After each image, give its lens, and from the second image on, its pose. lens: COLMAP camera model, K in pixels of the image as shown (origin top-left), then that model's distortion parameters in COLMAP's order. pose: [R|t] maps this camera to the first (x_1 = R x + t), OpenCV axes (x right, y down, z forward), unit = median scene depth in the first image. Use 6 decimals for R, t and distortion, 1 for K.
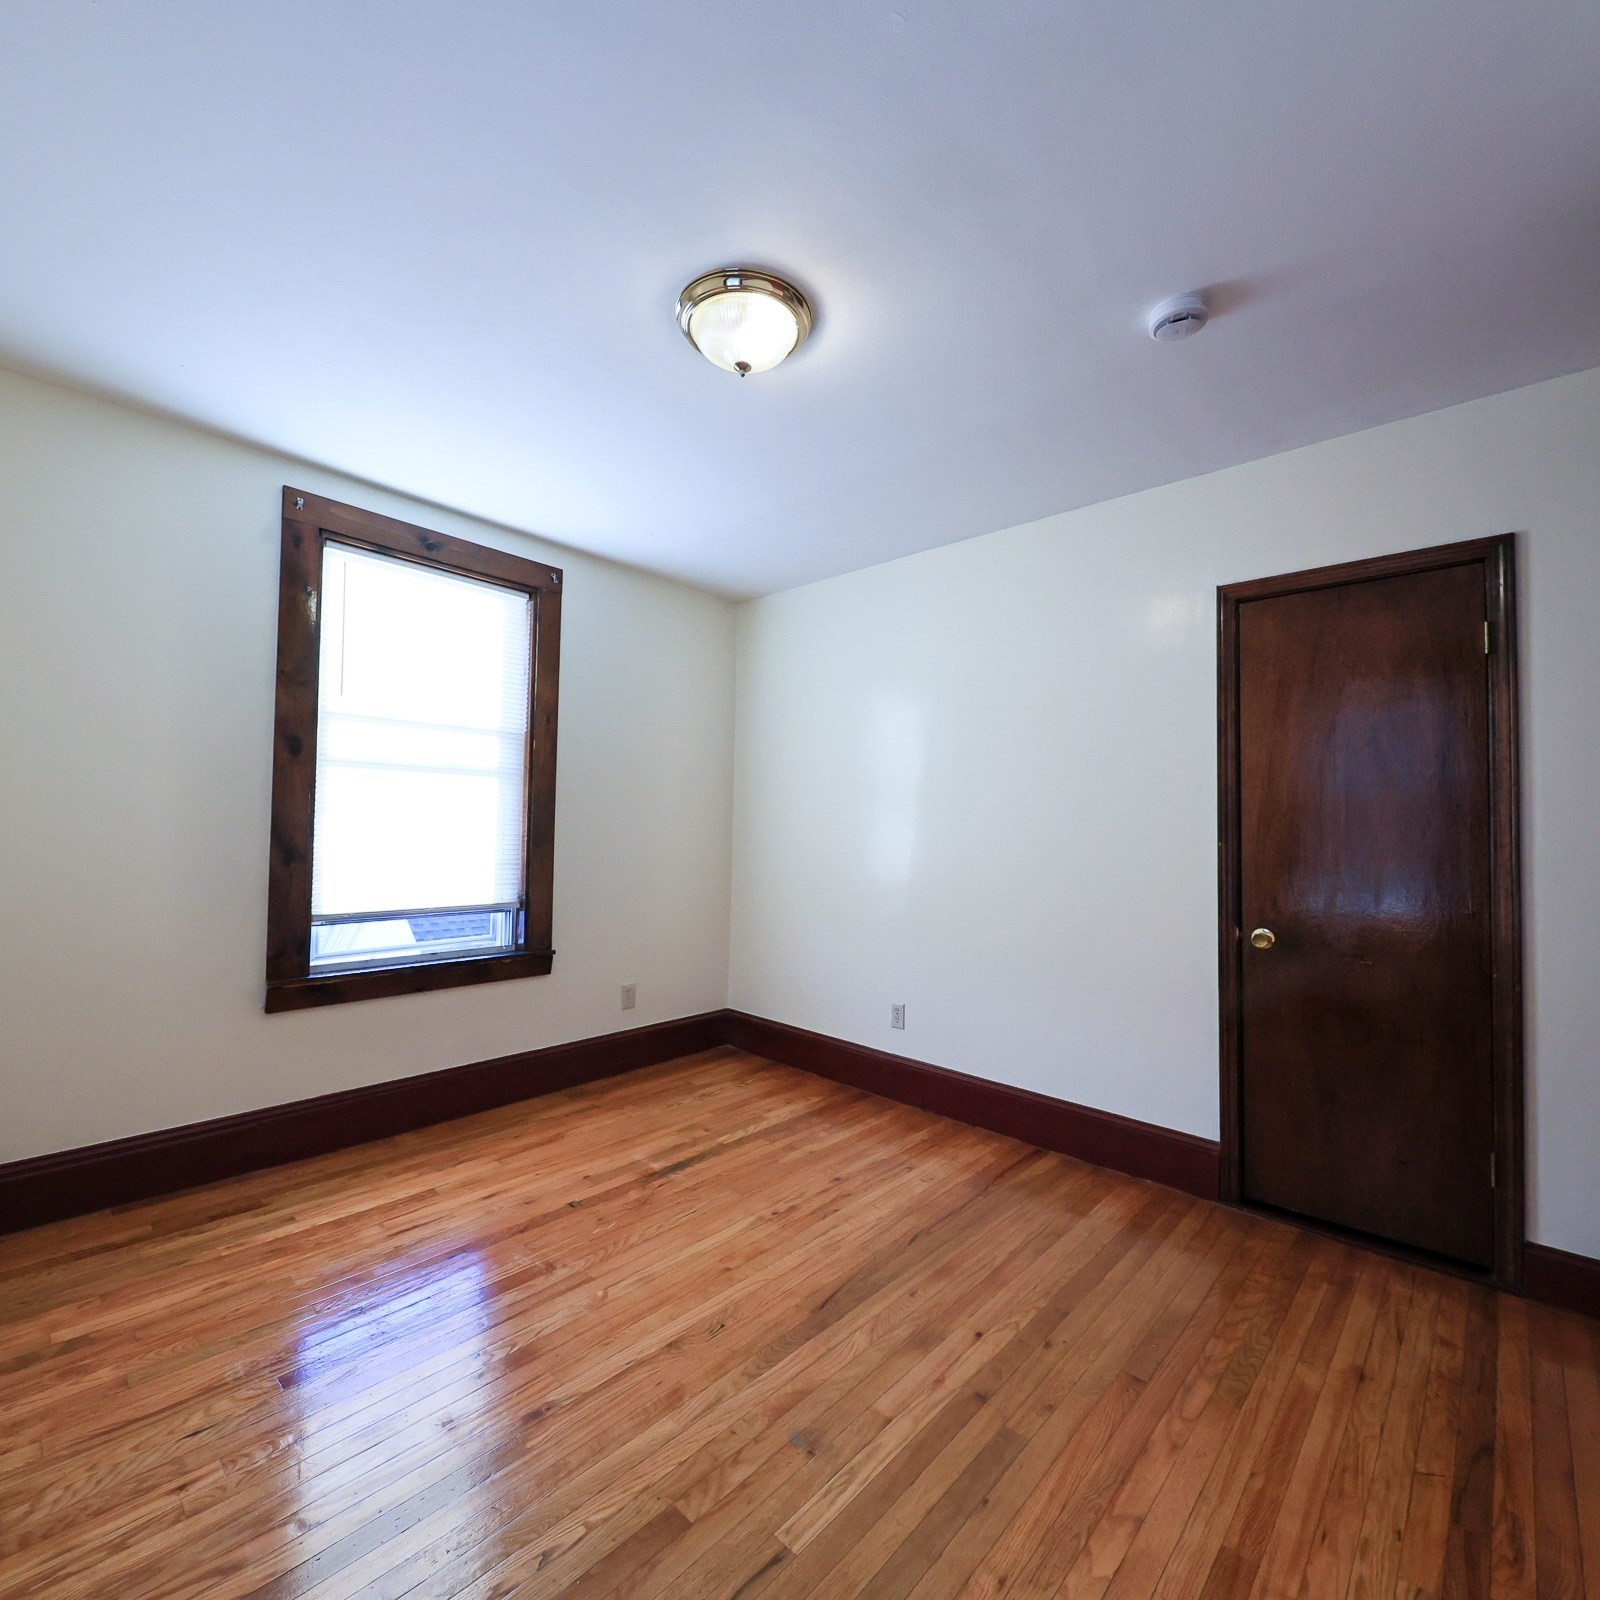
lens RADIAL K [[748.4, 0, 780.8], [0, 748.4, 817.6], [0, 0, 1]] dist [0.009319, -0.007199]
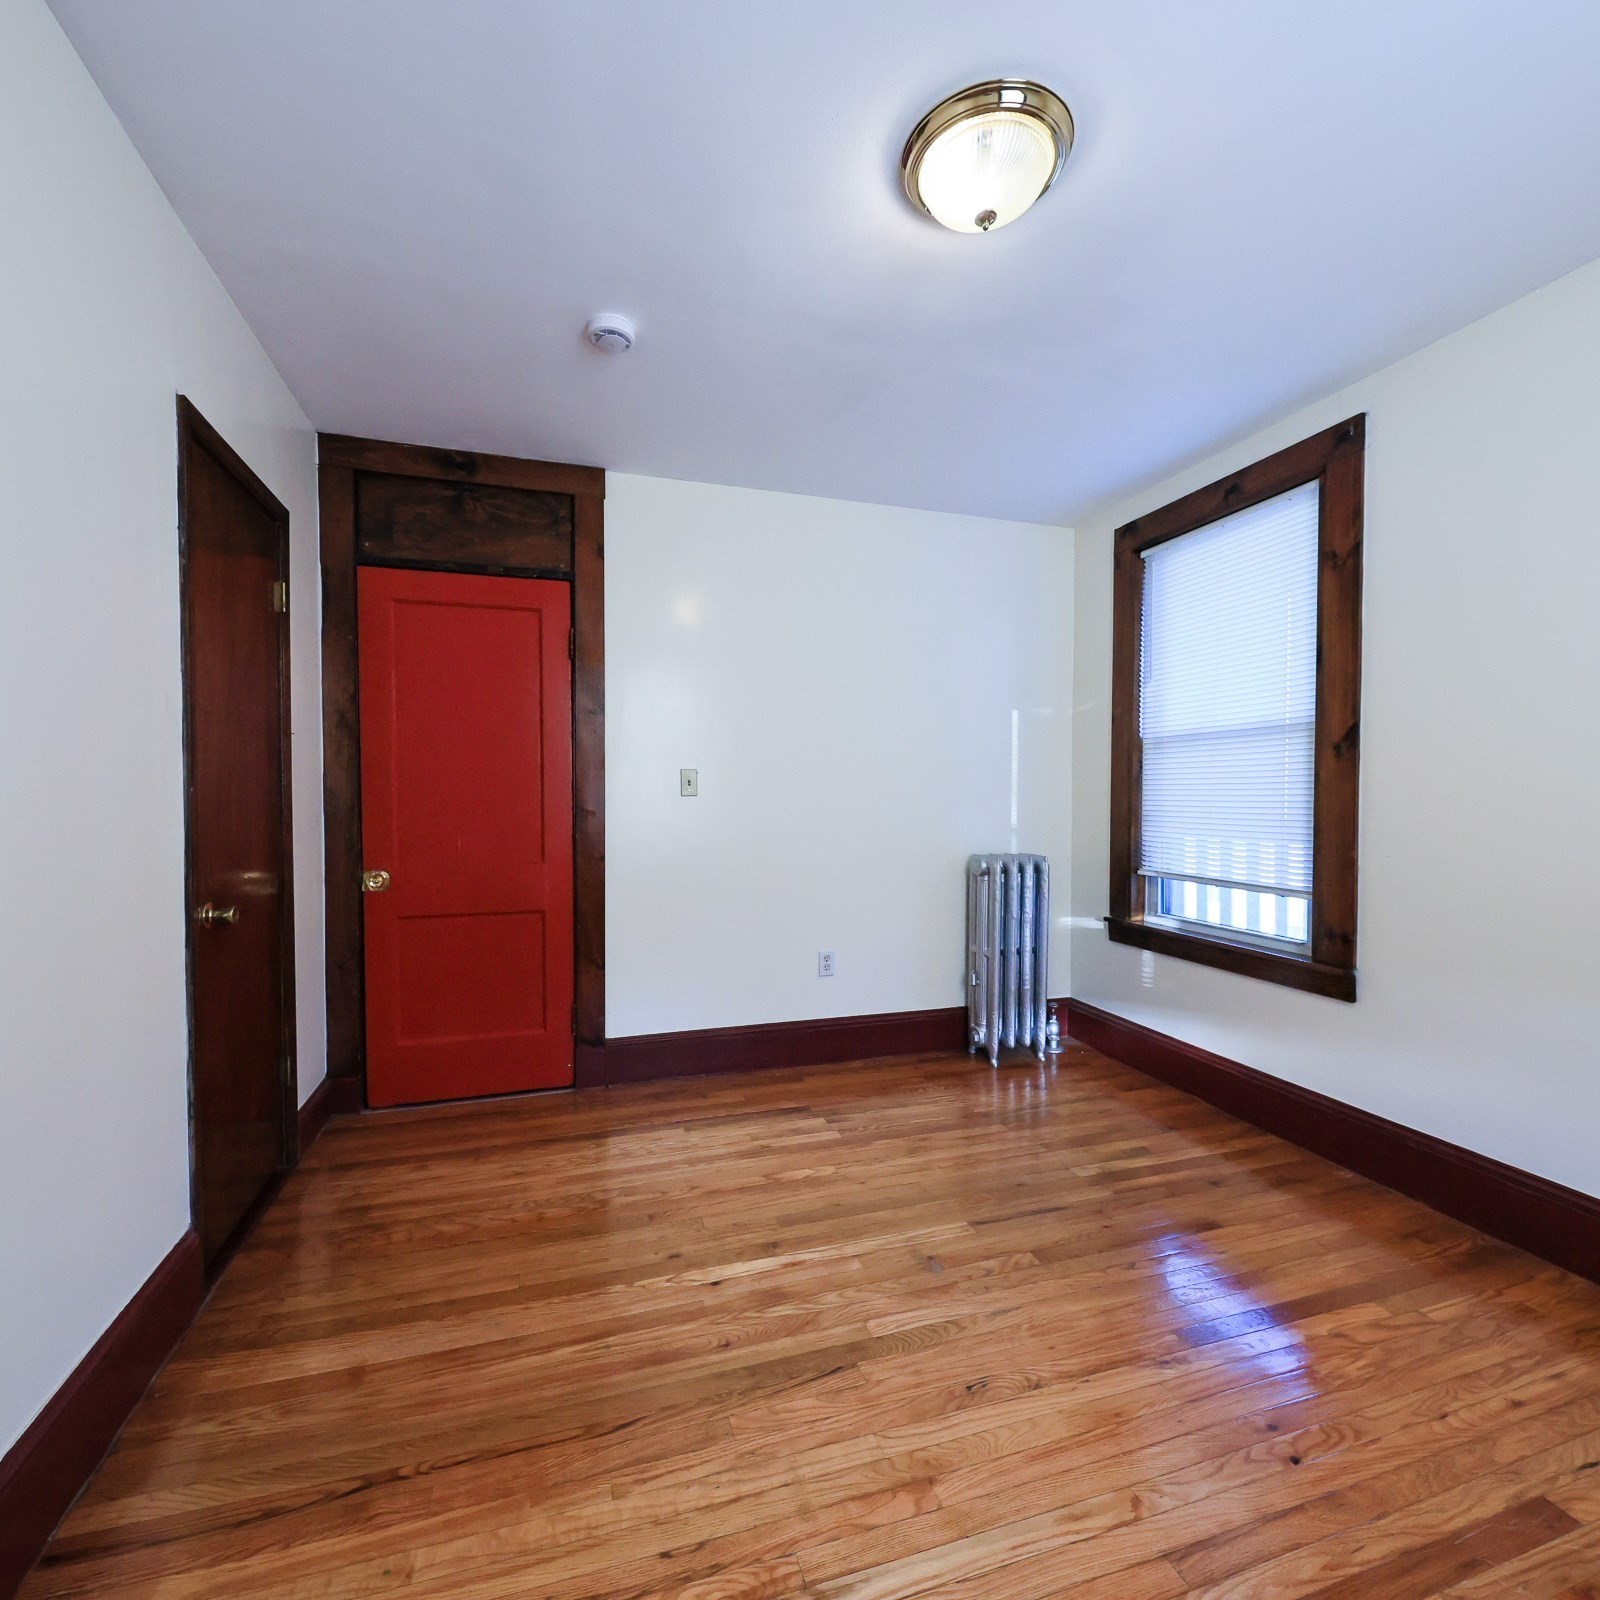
lens RADIAL K [[738.6, 0, 780.6], [0, 738.6, 807.7], [0, 0, 1]] dist [-0.000664, -0.006922]
pose [[-0.867568, -0.029880, 0.496420, -0.235944], [-0.026730, 0.999552, 0.013449, 0.032341], [-0.496599, -0.001601, -0.867978, 1.523499]]
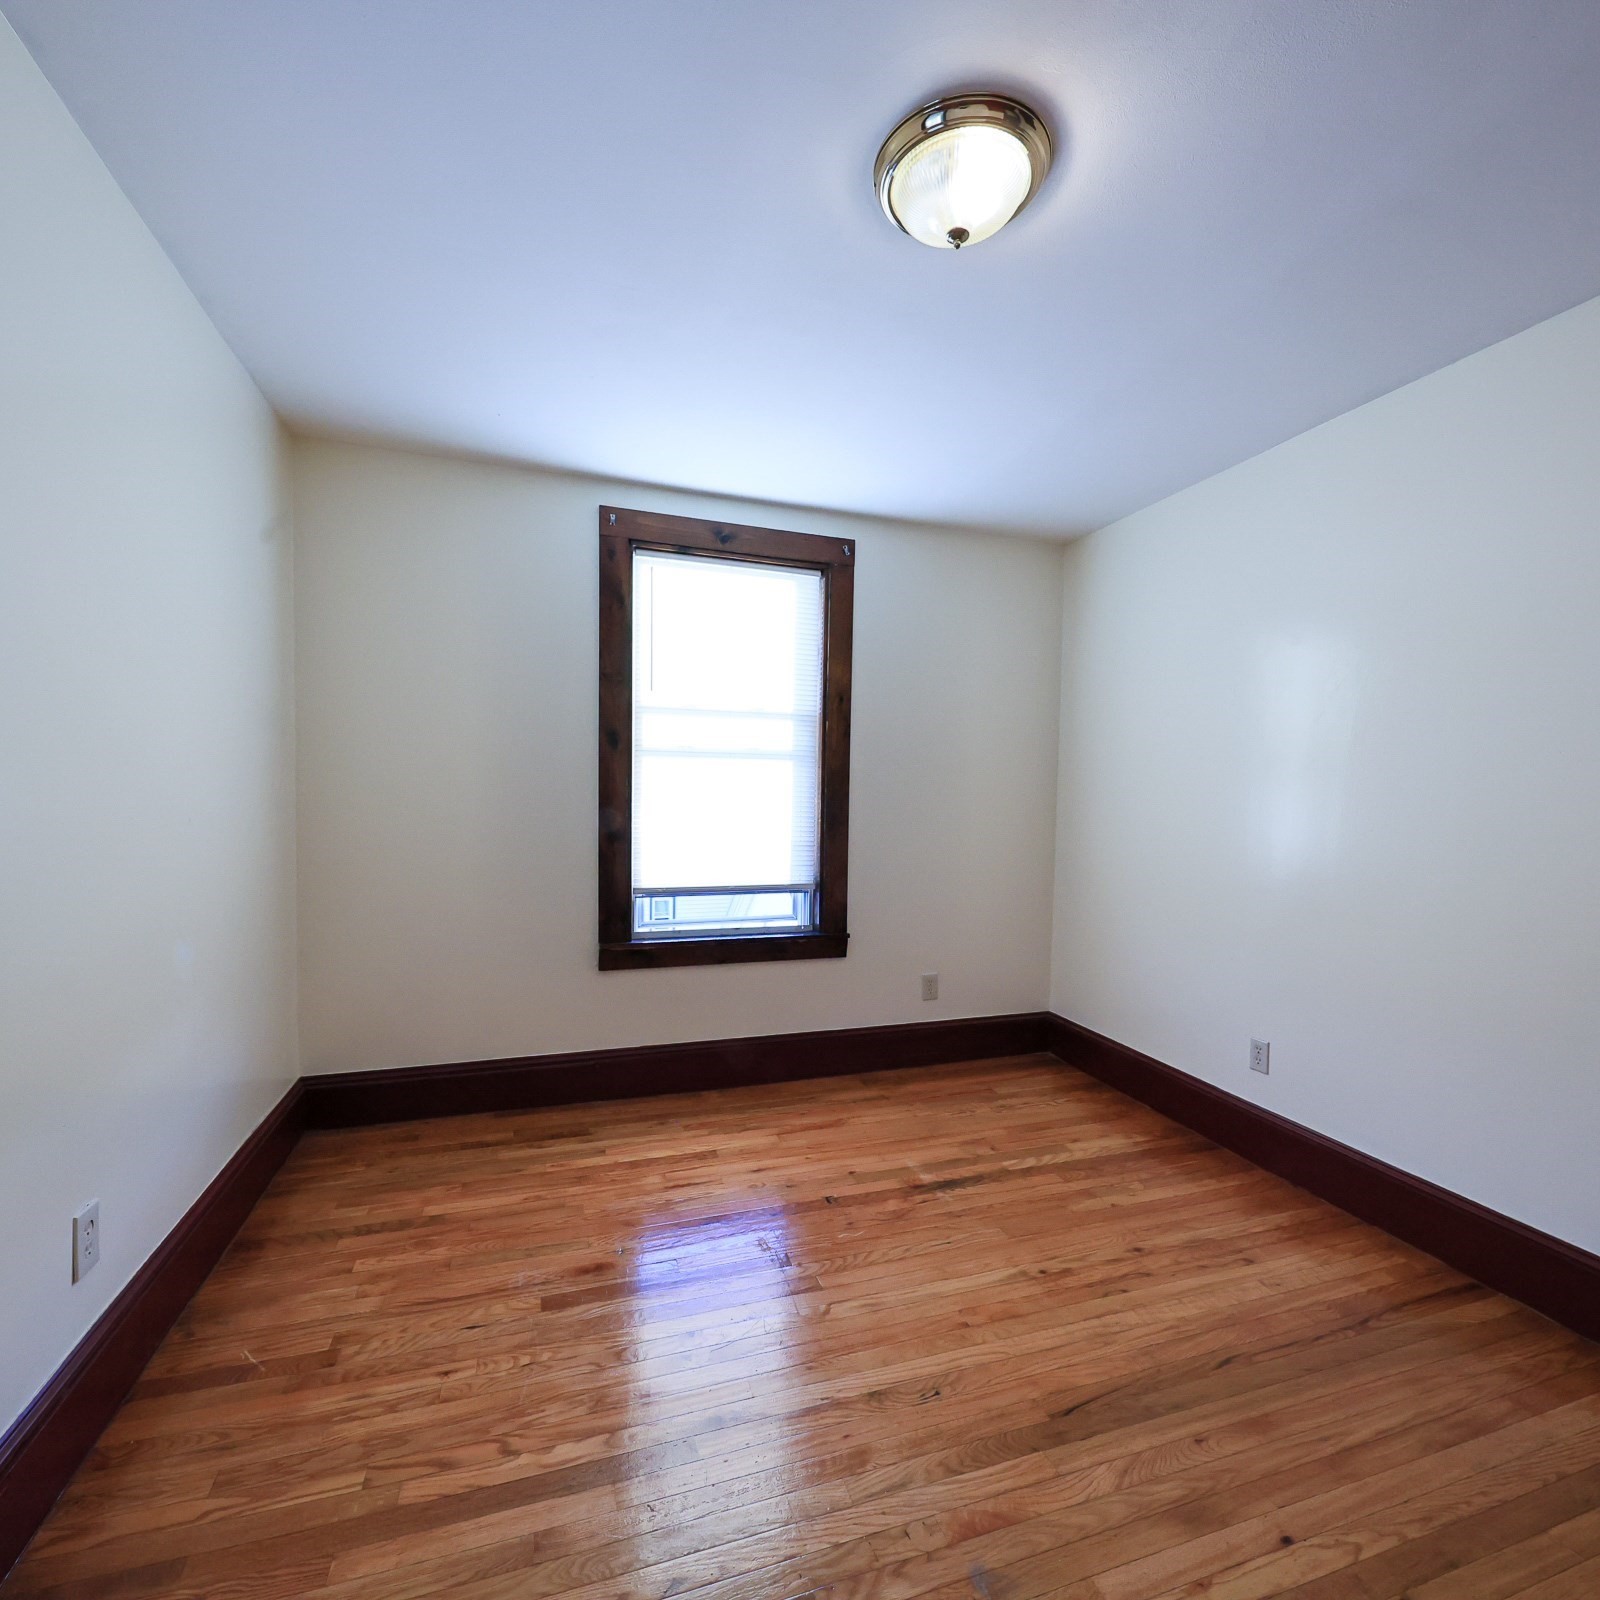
lens RADIAL K [[747.2, 0, 783.9], [0, 747.2, 830.9], [0, 0, 1]] dist [0.010202, -0.007891]
pose [[0.876278, 0.017491, -0.481487, 0.147209], [0.009604, 0.998508, 0.053751, -0.019093], [0.481709, -0.051725, 0.874803, 0.158487]]
